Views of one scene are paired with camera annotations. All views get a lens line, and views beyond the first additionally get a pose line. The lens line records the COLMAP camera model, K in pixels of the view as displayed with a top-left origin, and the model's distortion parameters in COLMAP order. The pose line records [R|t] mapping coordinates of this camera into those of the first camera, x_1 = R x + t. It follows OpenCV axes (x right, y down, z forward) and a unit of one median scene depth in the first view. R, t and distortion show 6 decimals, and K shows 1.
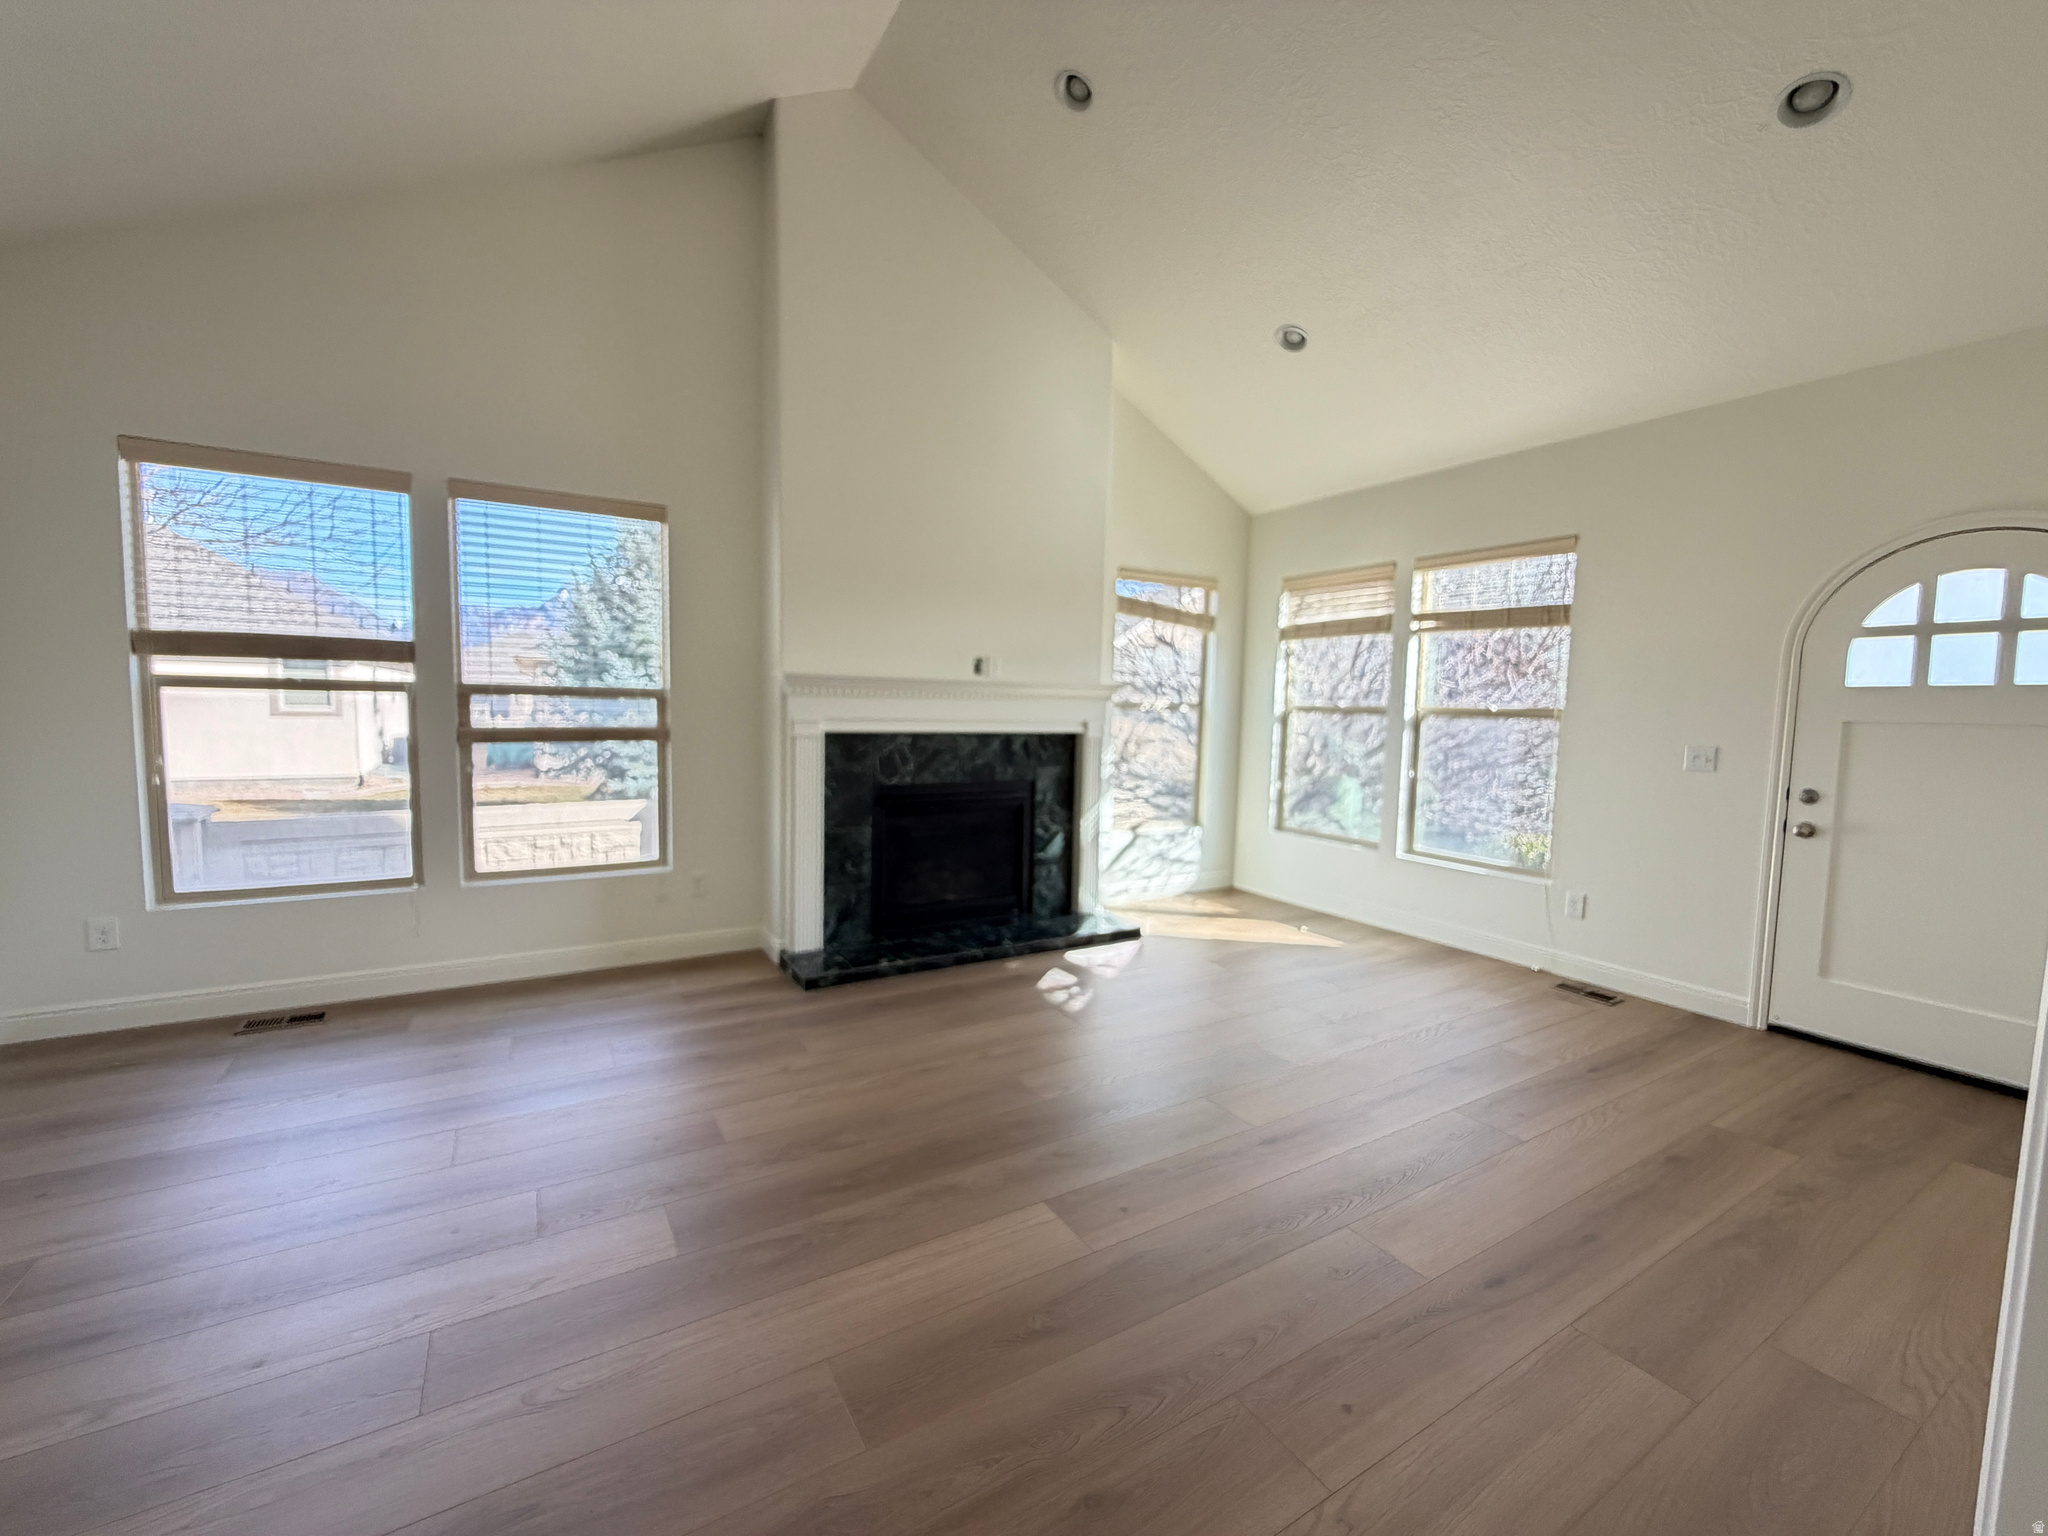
lens RADIAL K [[820.3, 0, 1020.8], [0, 820.3, 772.4], [0, 0, 1]] dist [0.000727, -0.000411]
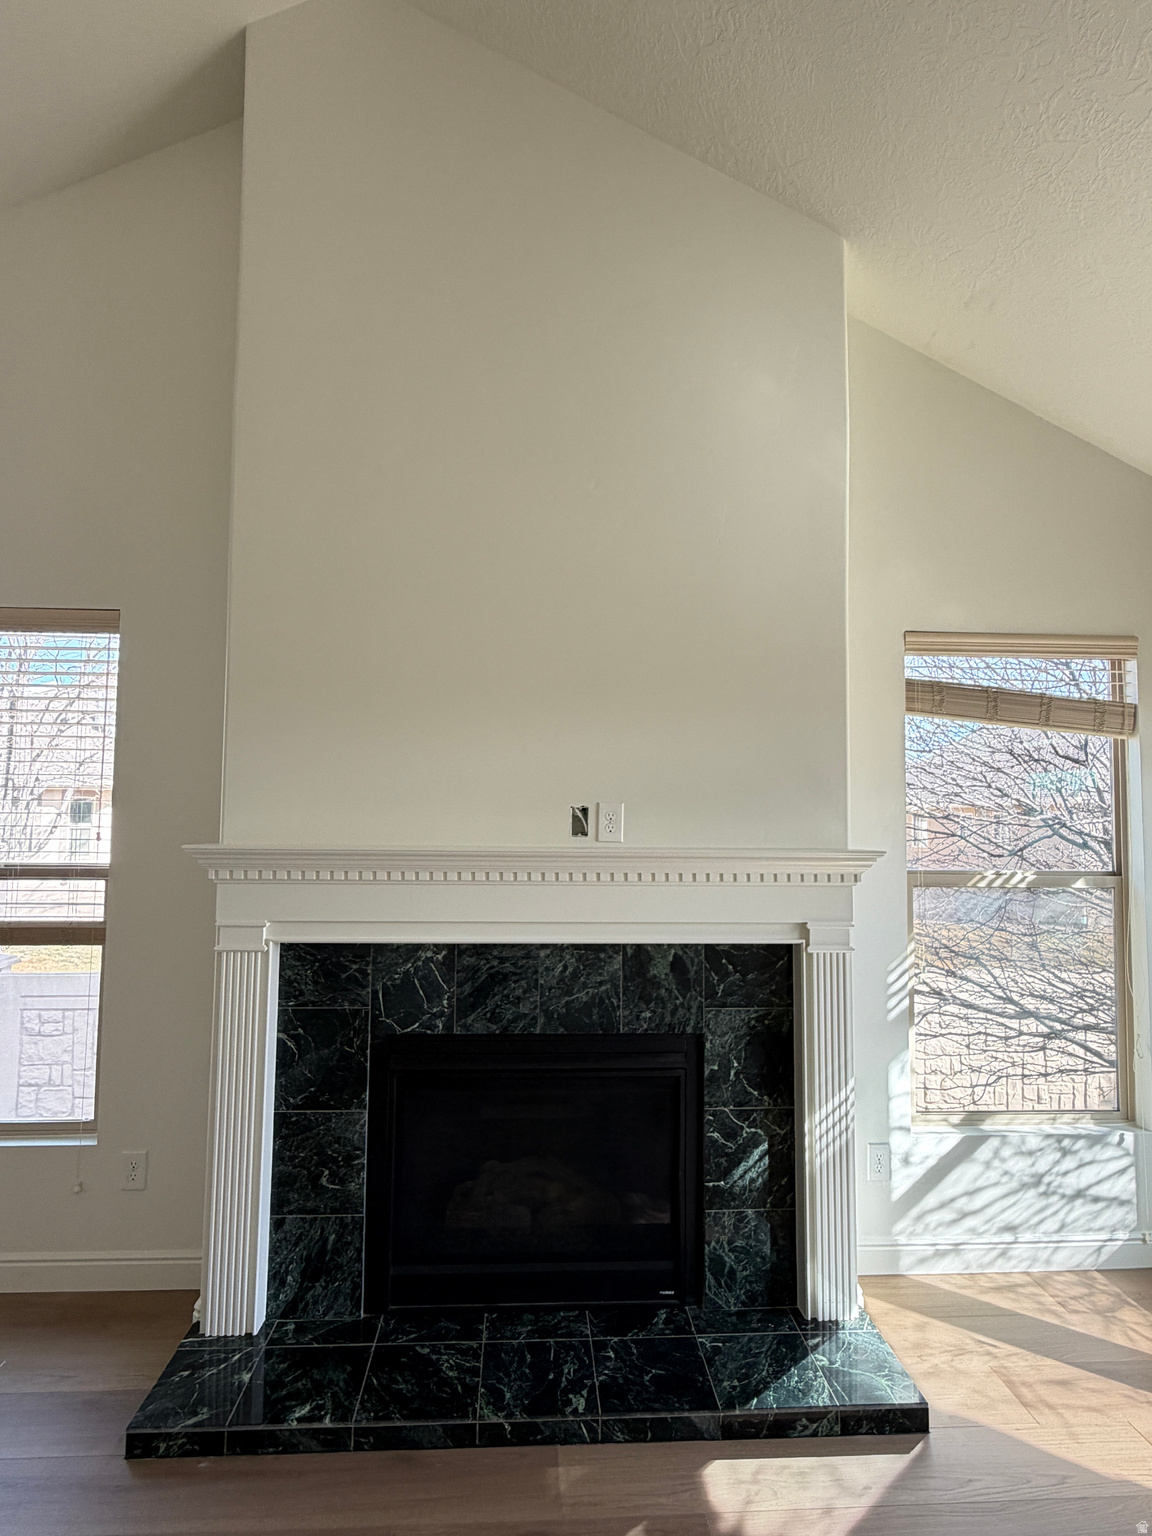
lens RADIAL K [[849.9, 0, 567.0], [0, 849.9, 765.0], [0, 0, 1]] dist [0.000409, -0.000401]
pose [[0.887075, -0.043693, -0.459552, 0.220988], [-0.029972, 0.987959, -0.151788, -0.084074], [0.460651, 0.148421, 0.875084, 0.510367]]
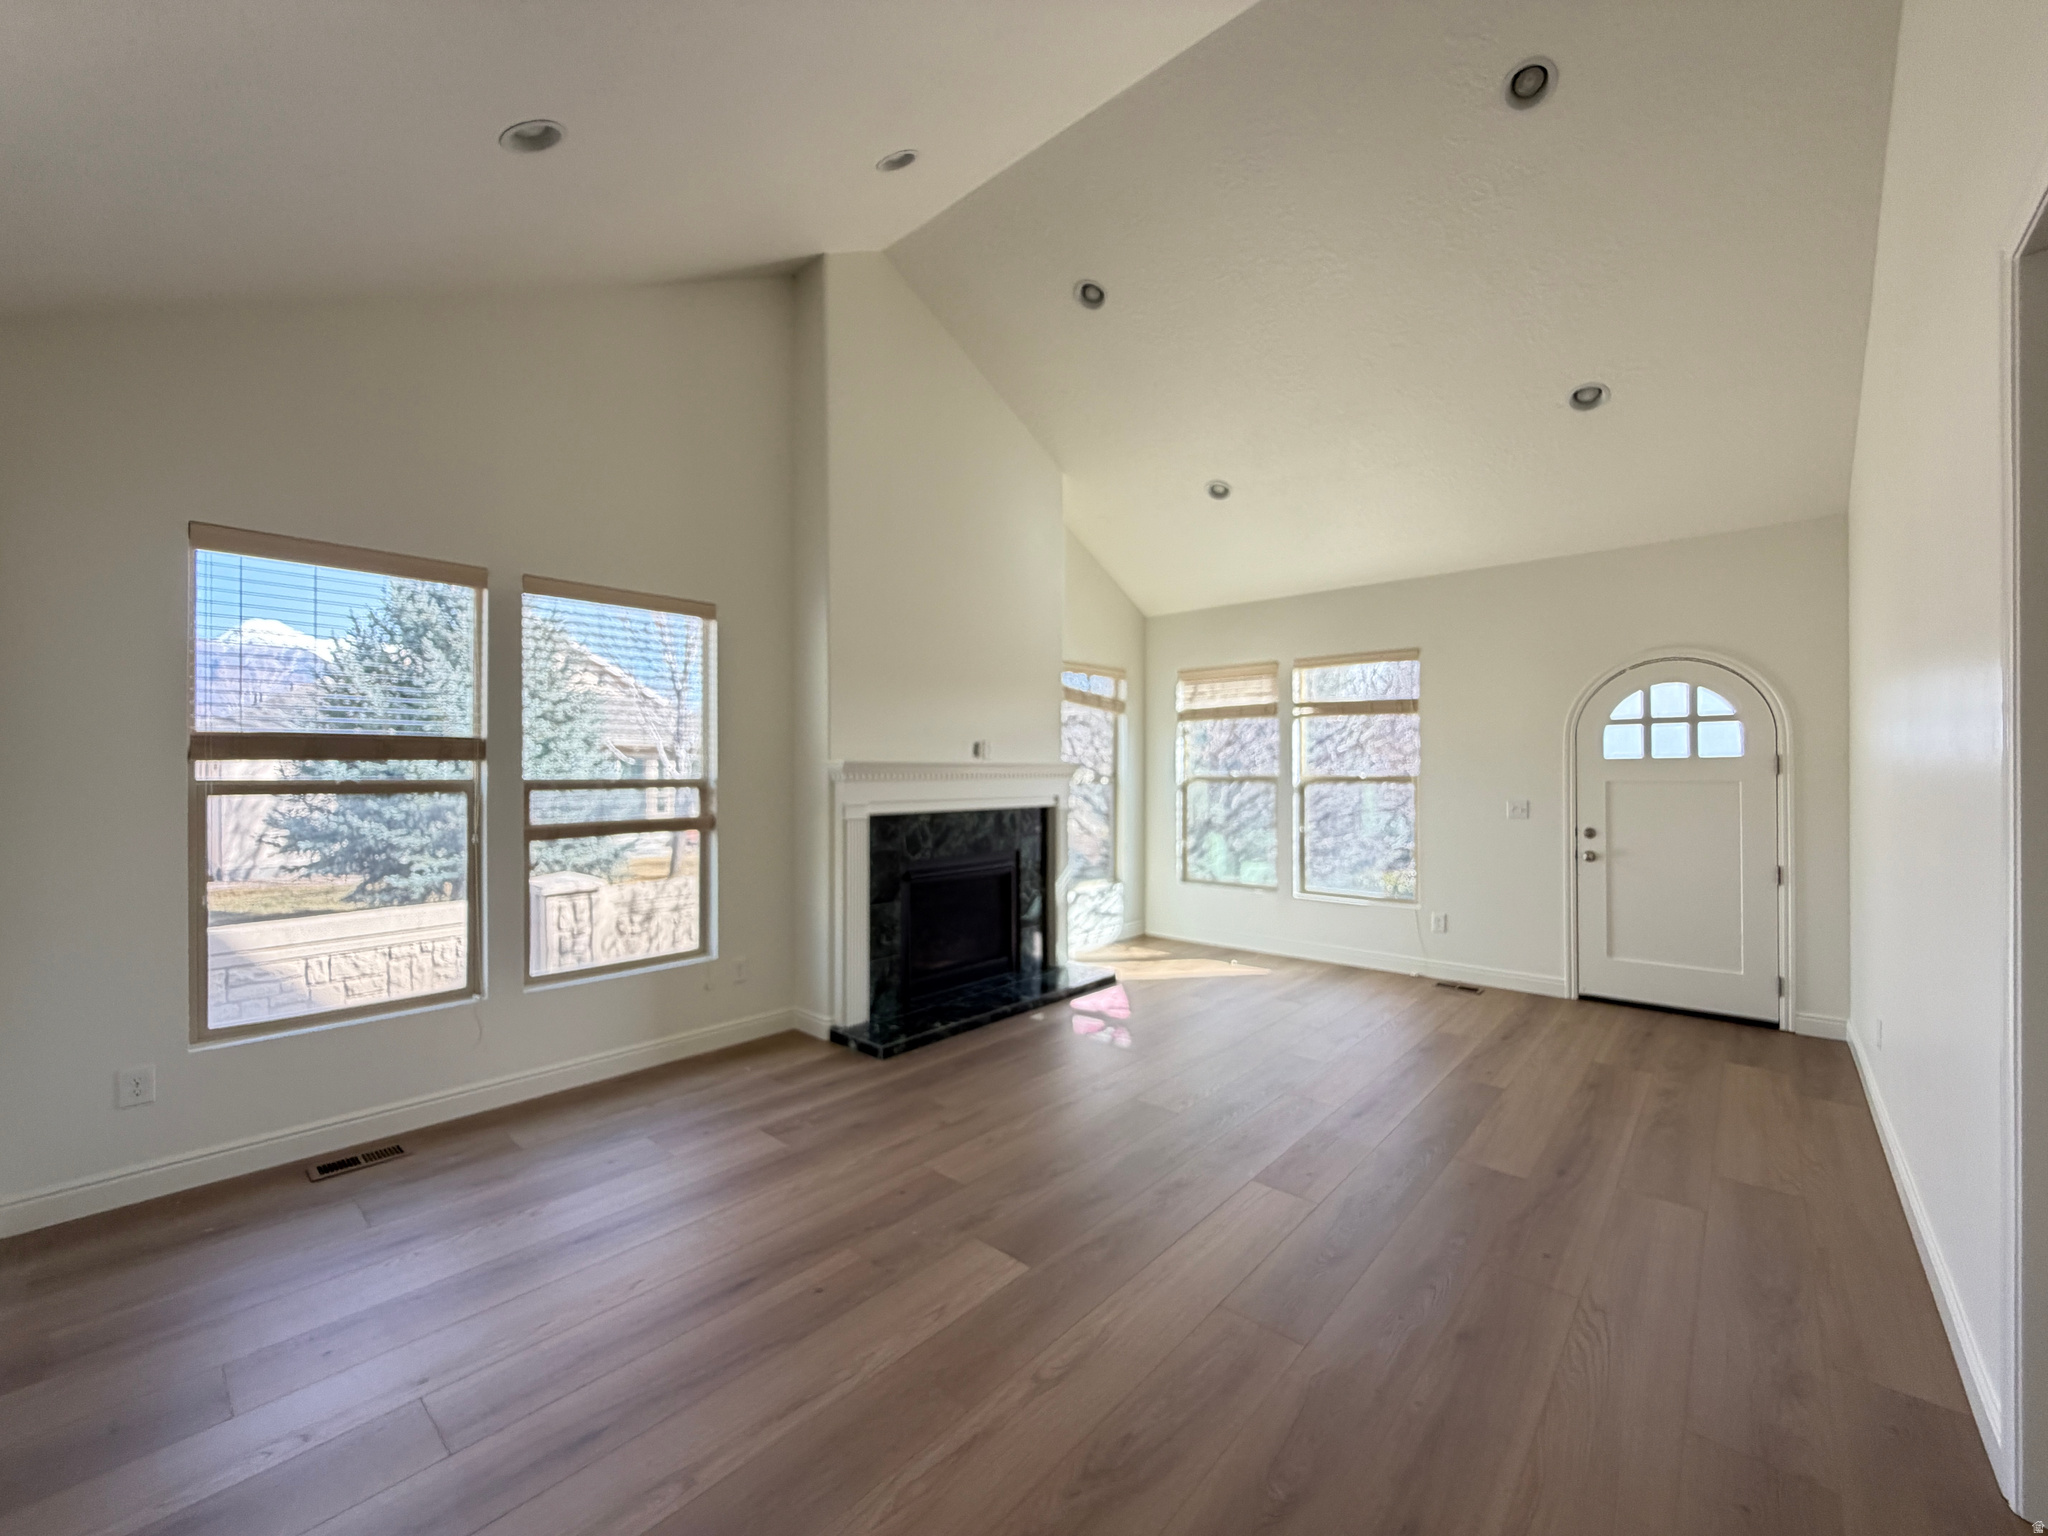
lens RADIAL K [[820.3, 0, 1020.8], [0, 820.3, 772.4], [0, 0, 1]] dist [0.000727, -0.000411]
pose [[0.954334, -0.024119, 0.297766, -0.346338], [0.047708, 0.996248, -0.072206, -0.016323], [-0.294907, 0.083114, 0.951904, -0.080399]]
